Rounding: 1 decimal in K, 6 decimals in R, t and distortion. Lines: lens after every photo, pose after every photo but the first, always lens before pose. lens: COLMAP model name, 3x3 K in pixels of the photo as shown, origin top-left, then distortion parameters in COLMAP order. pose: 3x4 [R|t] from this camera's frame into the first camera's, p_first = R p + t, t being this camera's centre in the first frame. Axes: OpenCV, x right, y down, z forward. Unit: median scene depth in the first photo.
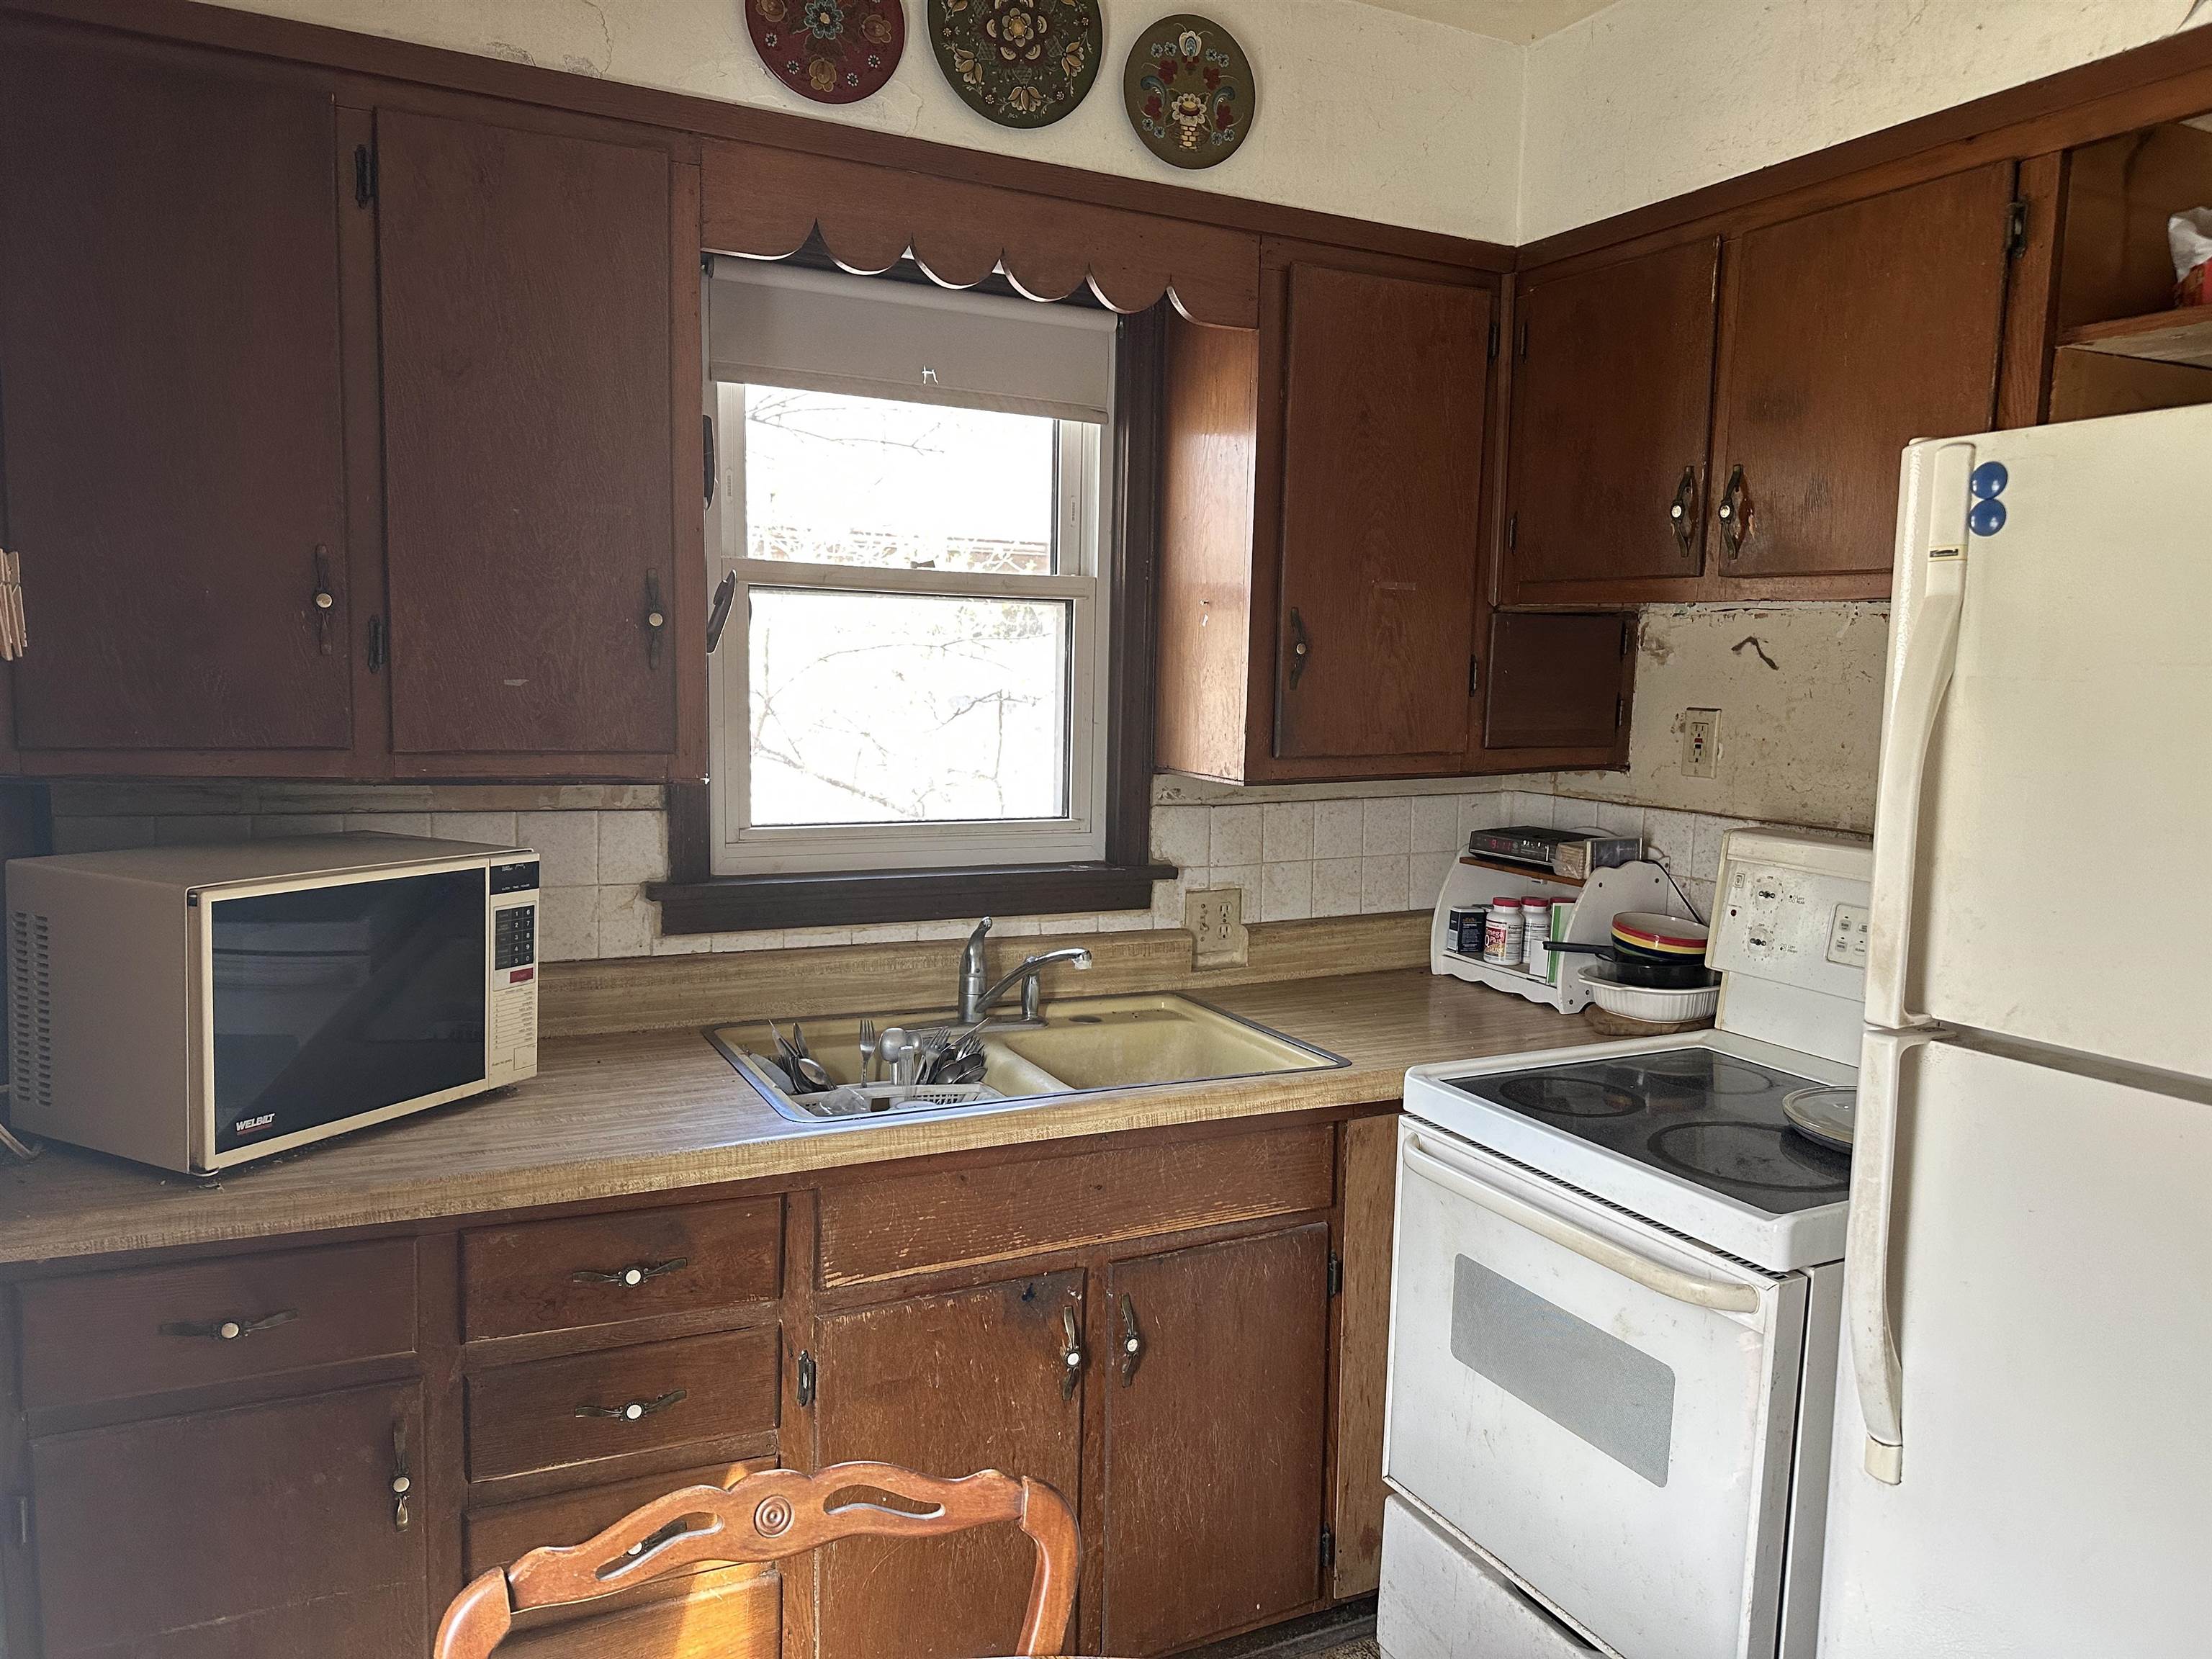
lens RADIAL K [[1557.6, 0, 1088.9], [0, 1557.6, 836.9], [0, 0, 1]] dist [0.060028, -0.063777]
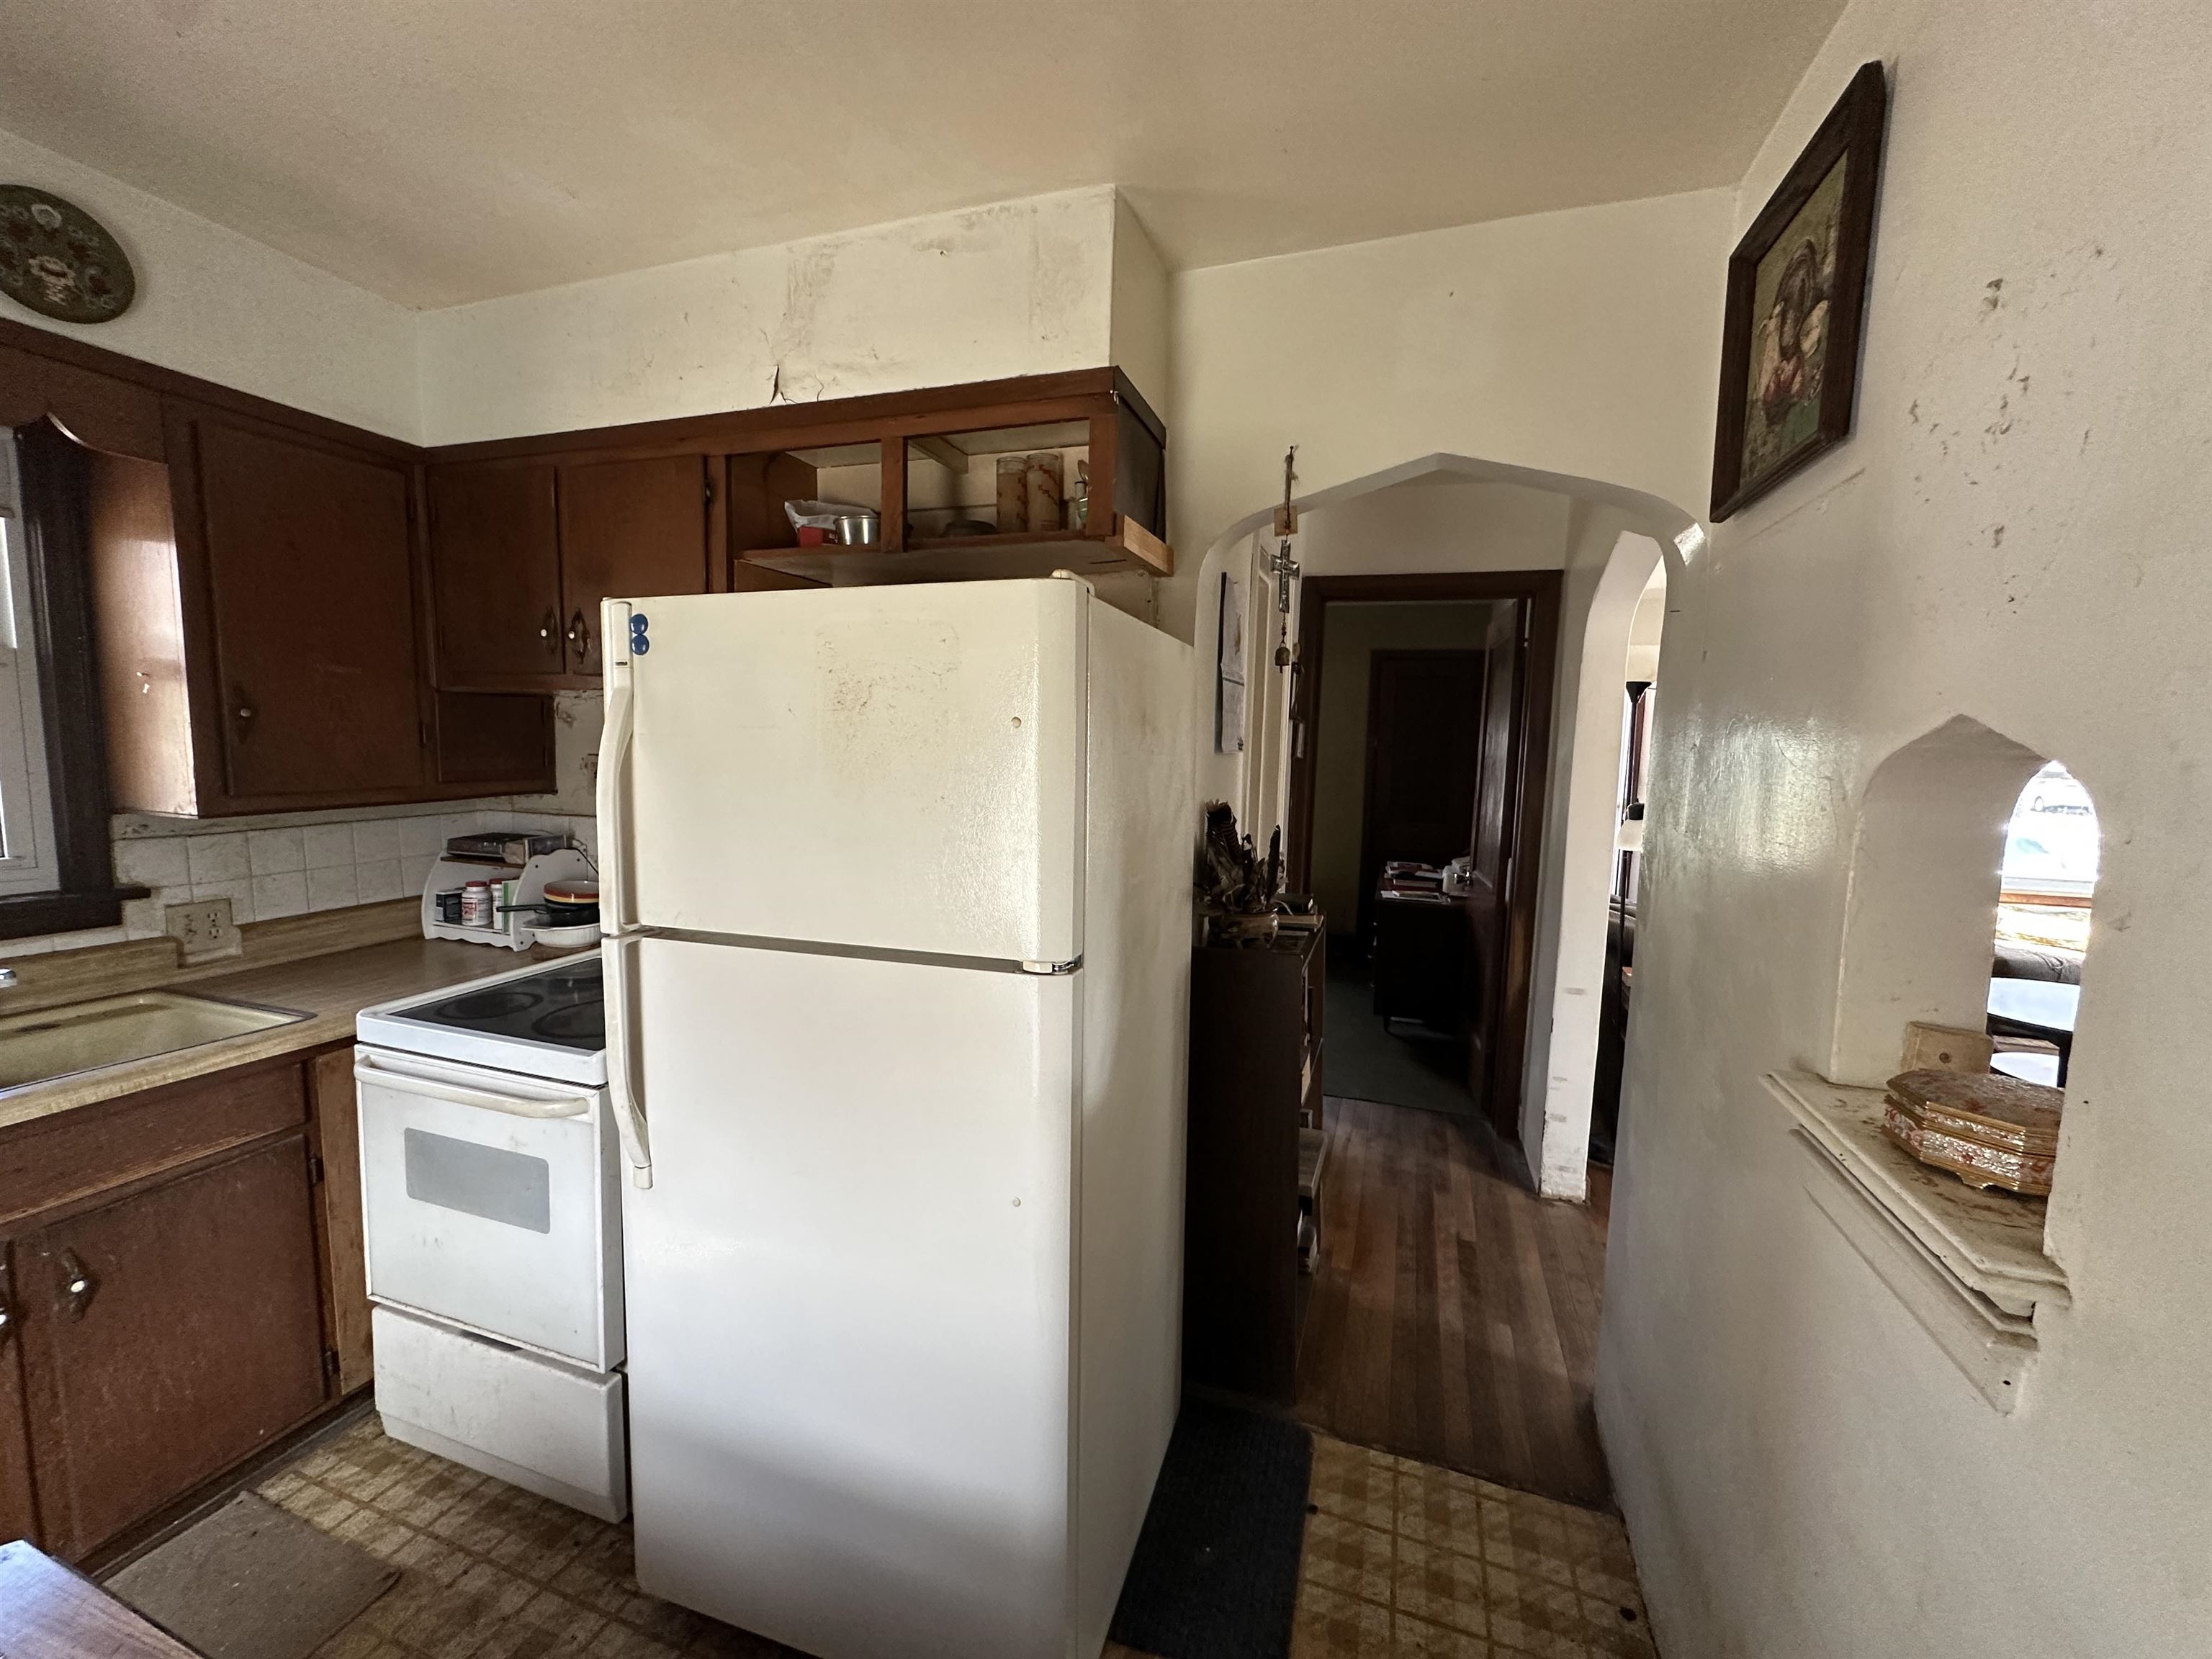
lens RADIAL K [[887.0, 0, 1108.1], [0, 887.0, 835.0], [0, 0, 1]] dist [-0.004856, 0.000086]
pose [[0.701476, -0.081860, 0.707976, 0.120059], [0.075302, 0.996334, 0.040590, 0.007411], [-0.708704, 0.024839, 0.705069, -0.048778]]
